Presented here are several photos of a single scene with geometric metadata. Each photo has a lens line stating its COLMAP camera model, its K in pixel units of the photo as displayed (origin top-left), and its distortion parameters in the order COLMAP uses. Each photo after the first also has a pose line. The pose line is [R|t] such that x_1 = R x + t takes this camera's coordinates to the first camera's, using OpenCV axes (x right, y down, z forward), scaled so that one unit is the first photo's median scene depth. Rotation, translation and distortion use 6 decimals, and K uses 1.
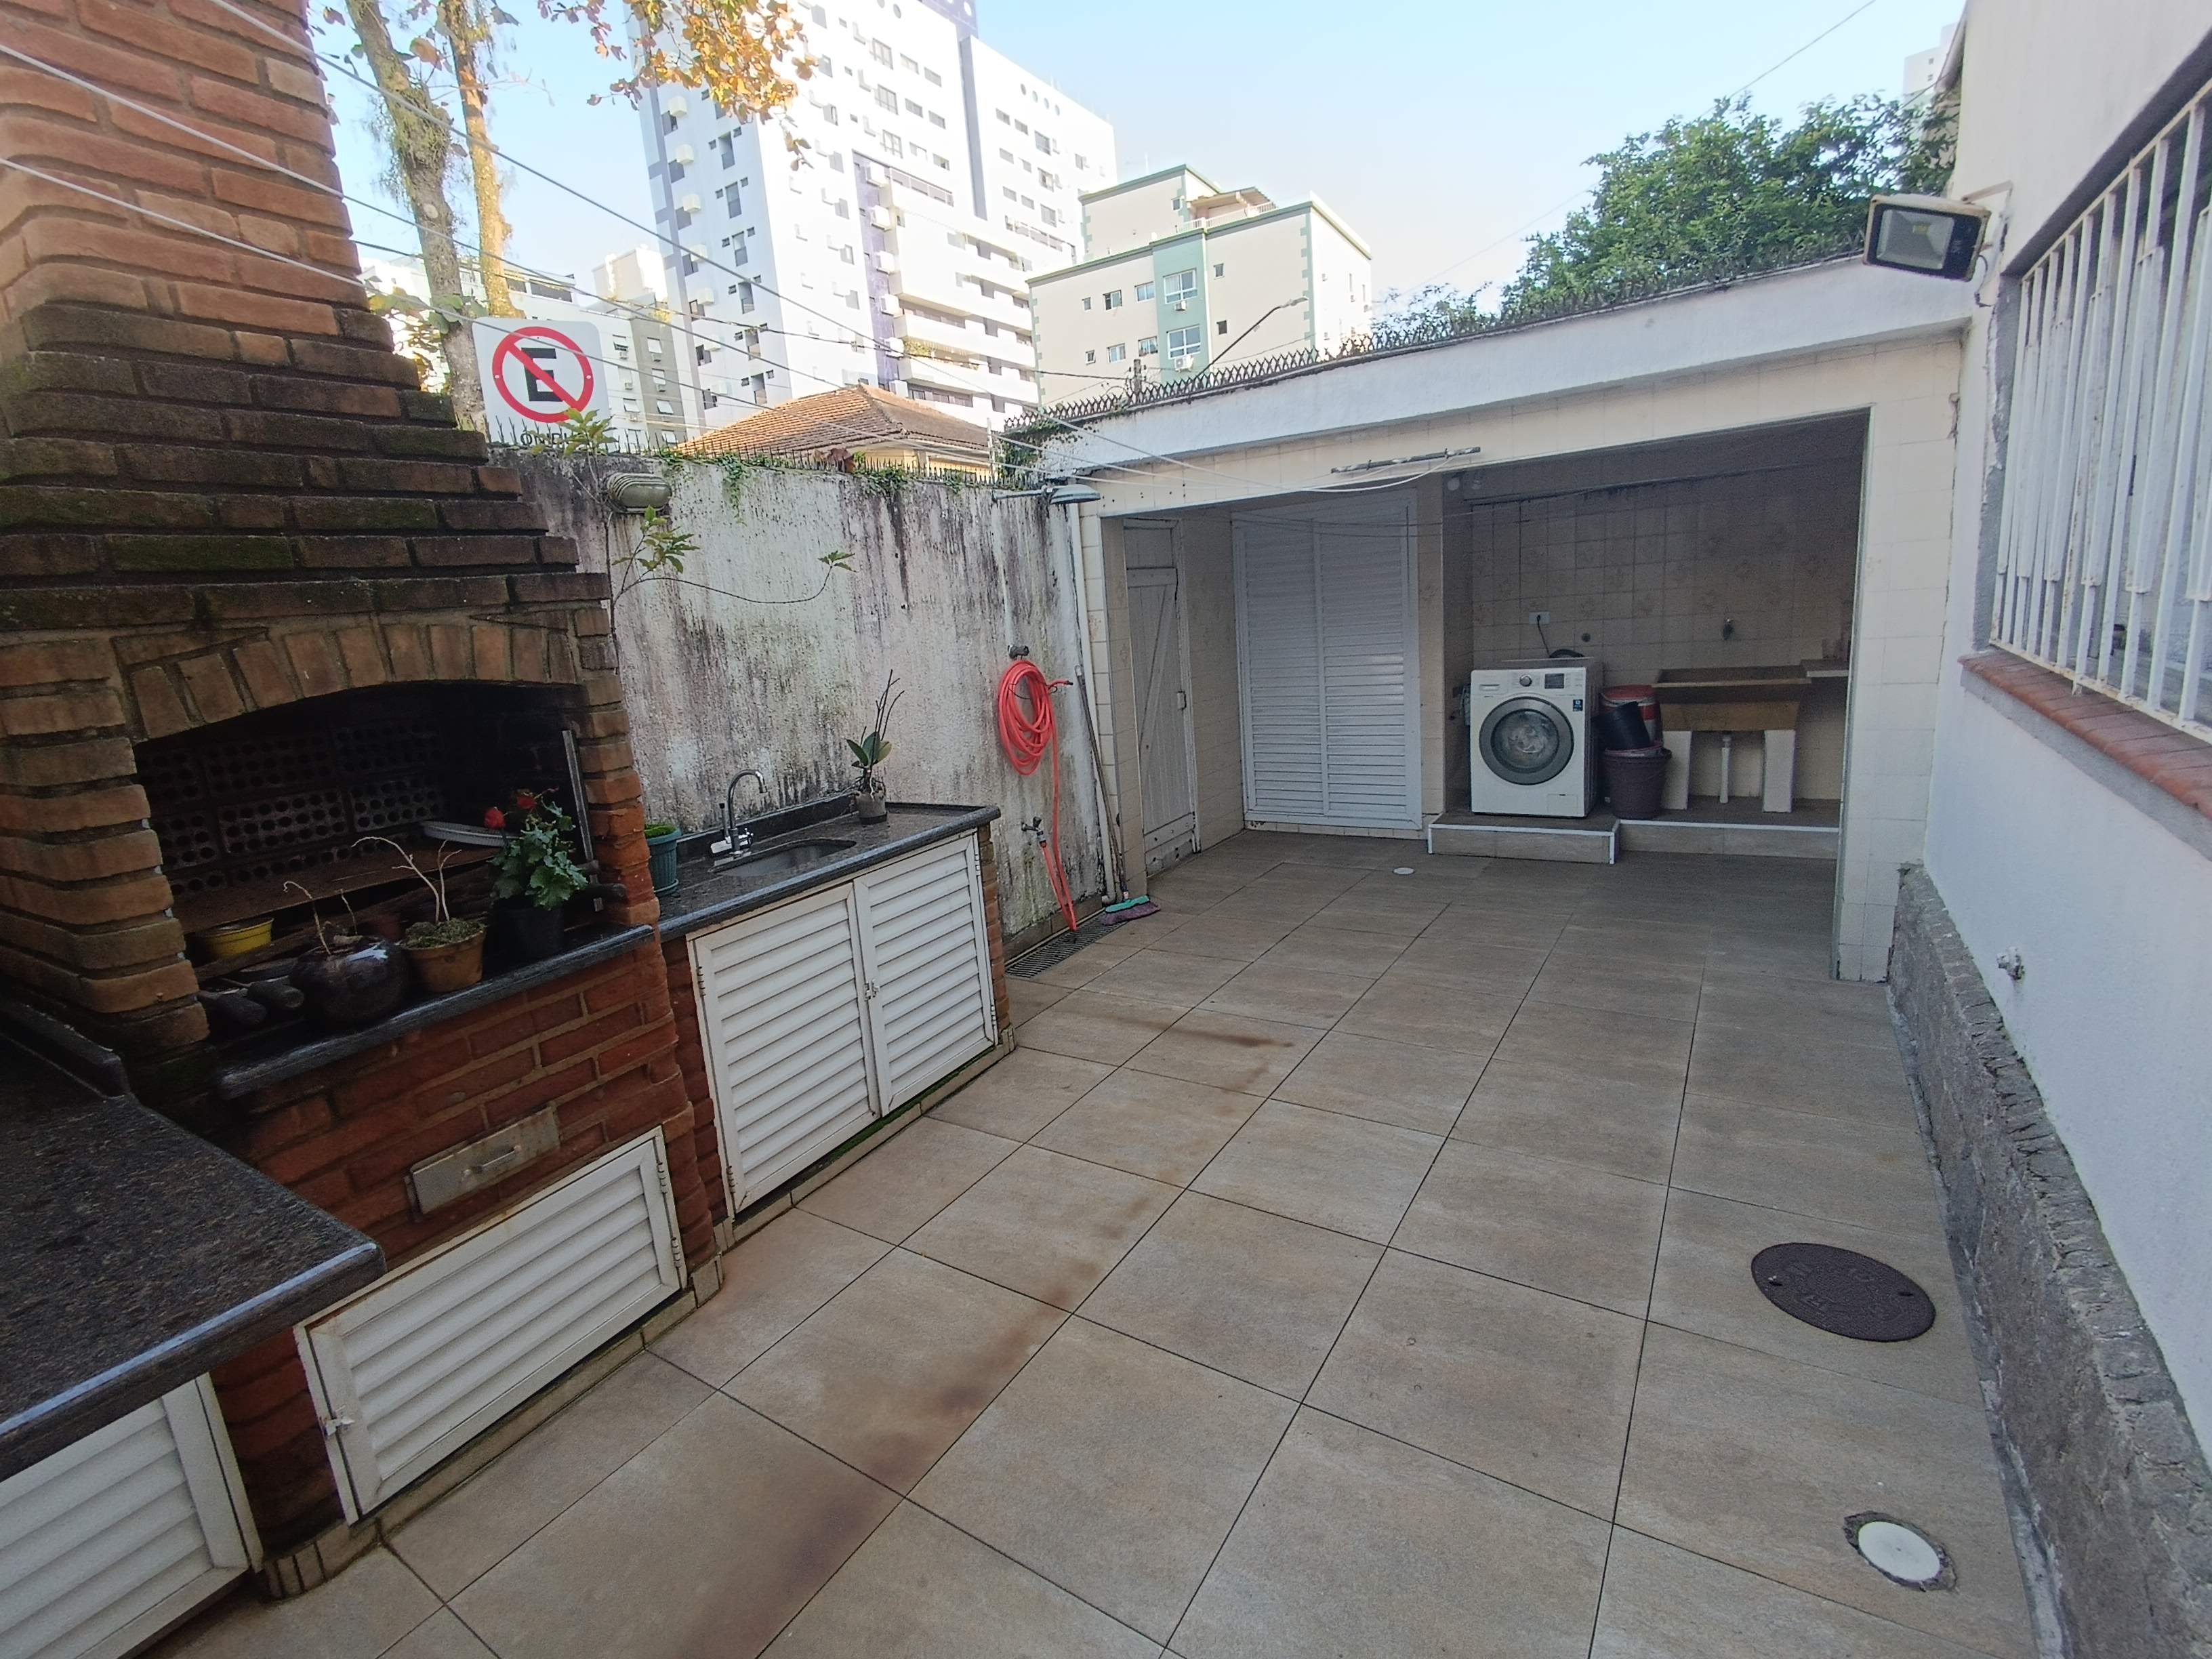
lens RADIAL K [[1022.9, 0, 1083.7], [0, 1022.9, 820.4], [0, 0, 1]] dist [-0.000803, -0.000495]
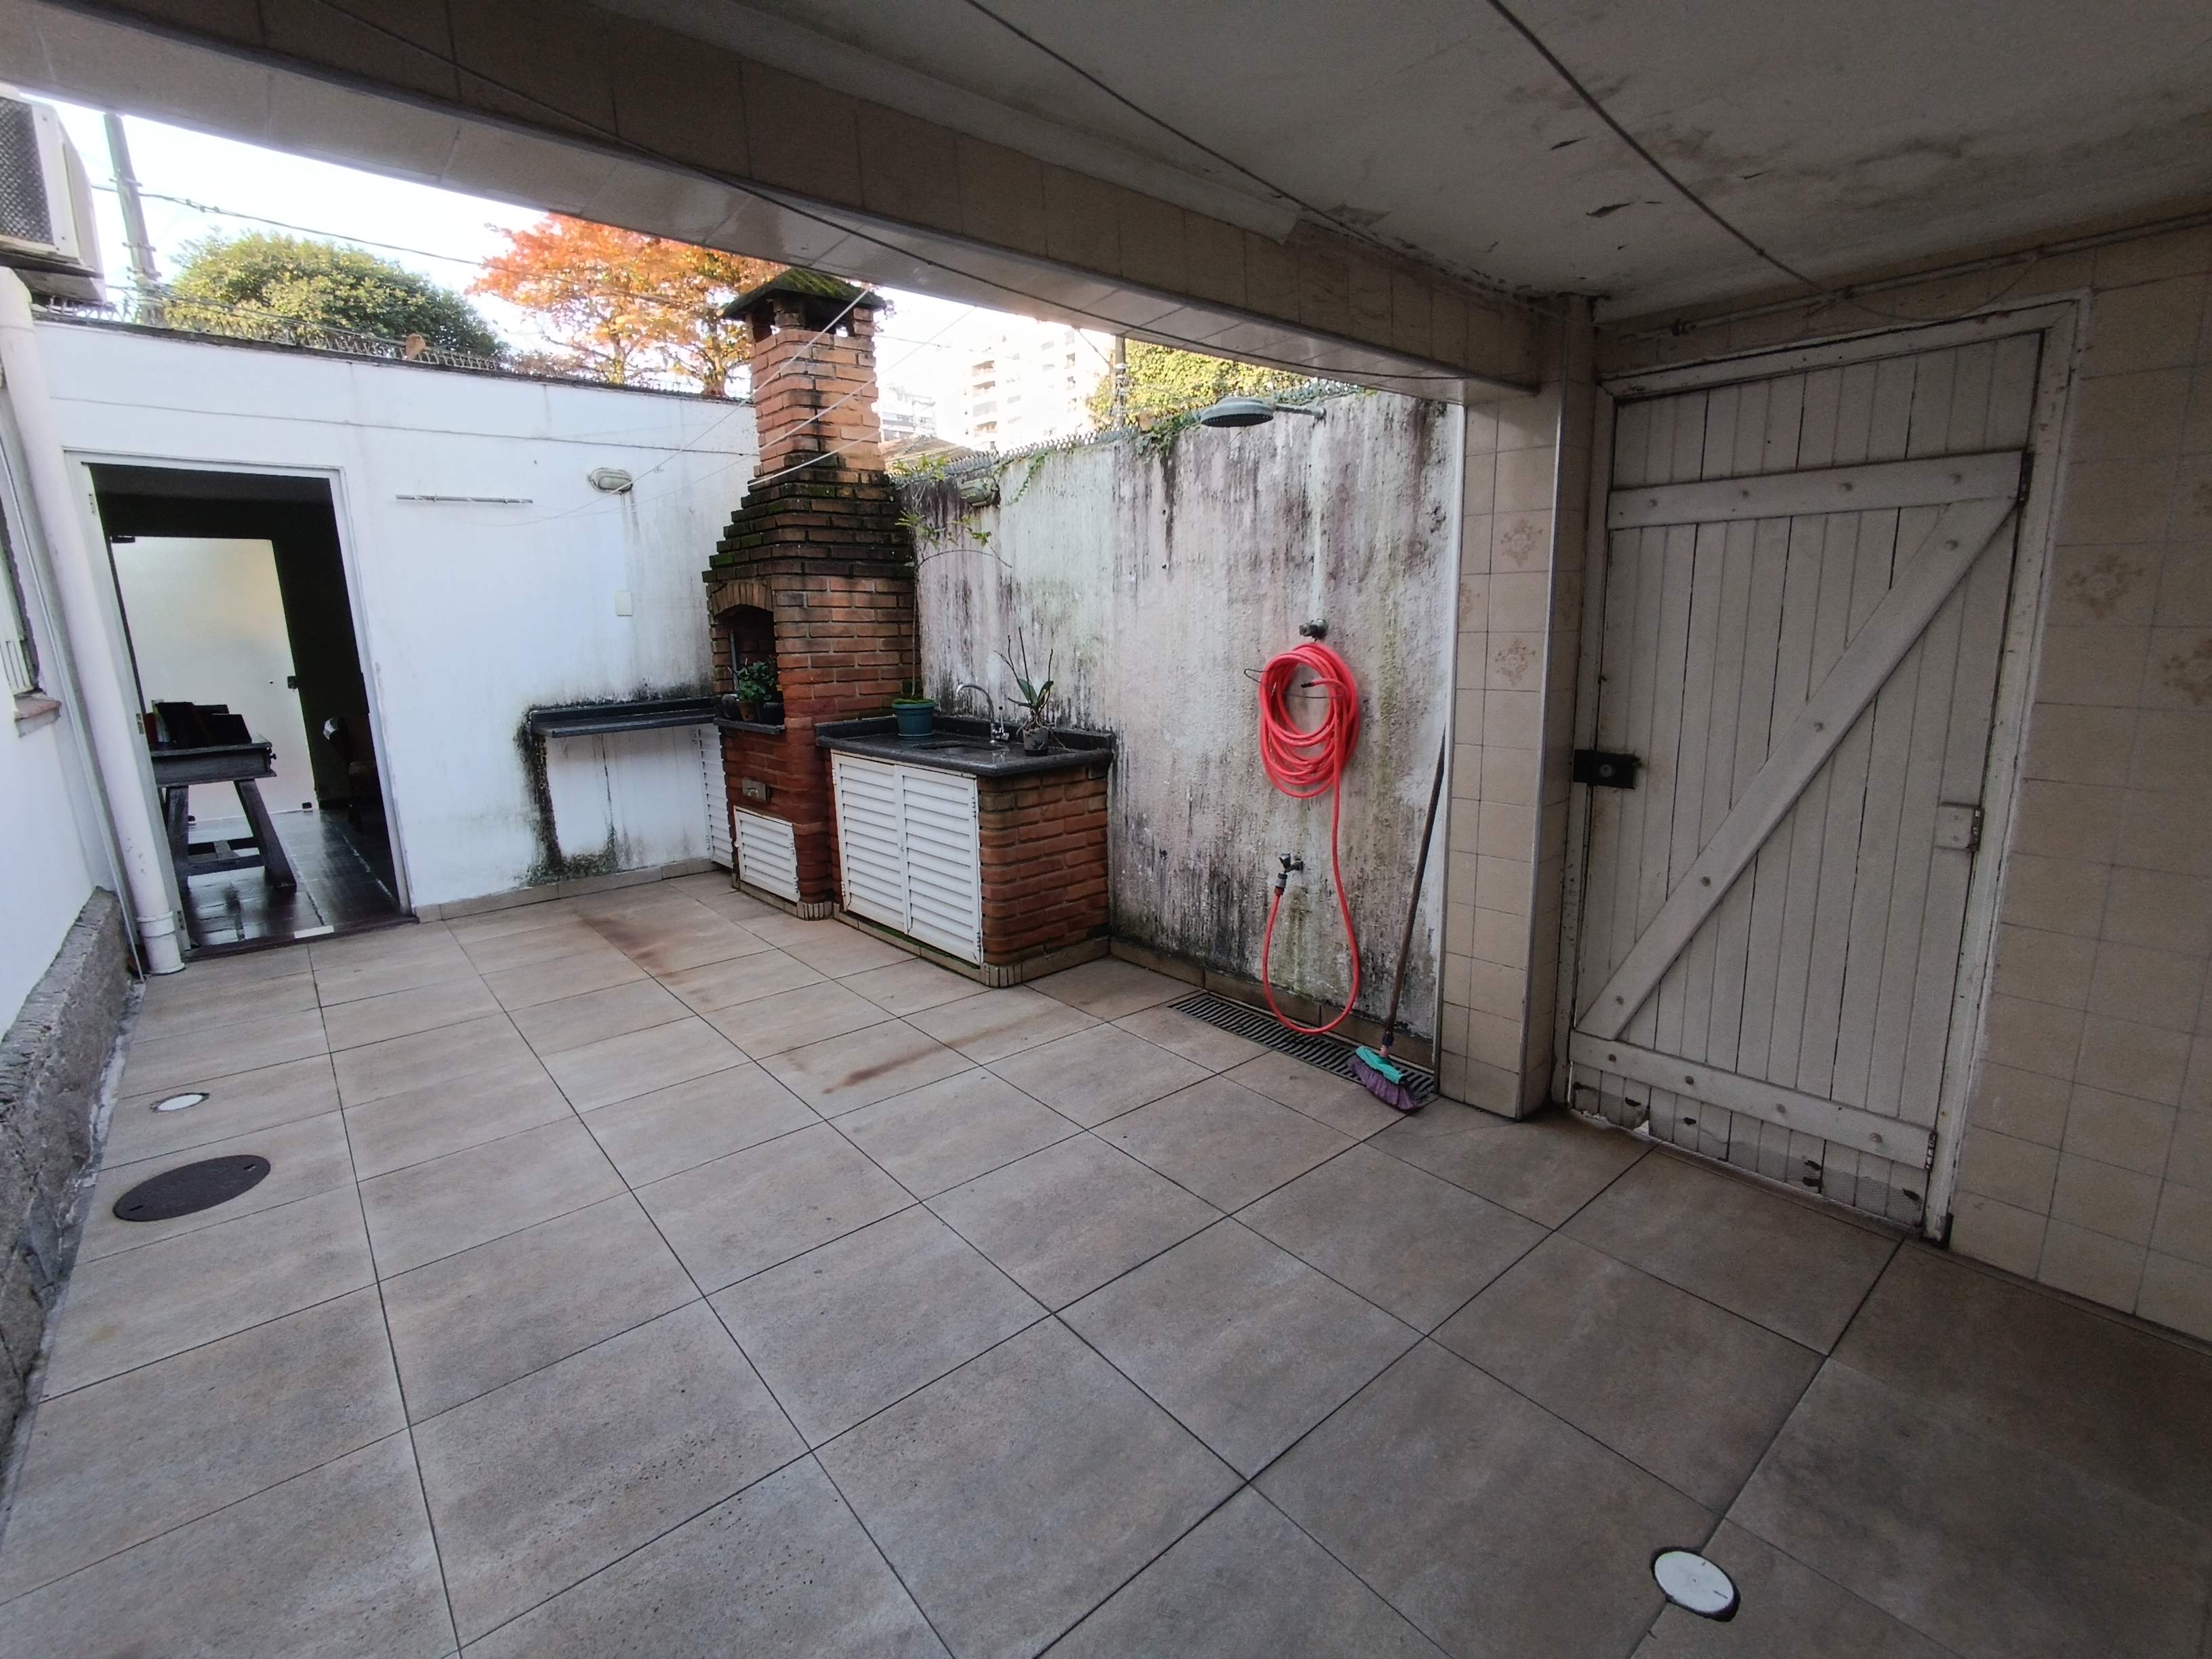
lens RADIAL K [[1022.9, 0, 1089.2], [0, 1022.9, 823.2], [0, 0, 1]] dist [-0.000803, -0.000495]
pose [[-0.297526, 0.278814, -0.913094, 0.835485], [-0.152059, 0.930358, 0.333634, -0.313406], [0.942526, 0.238109, -0.234410, 1.294961]]
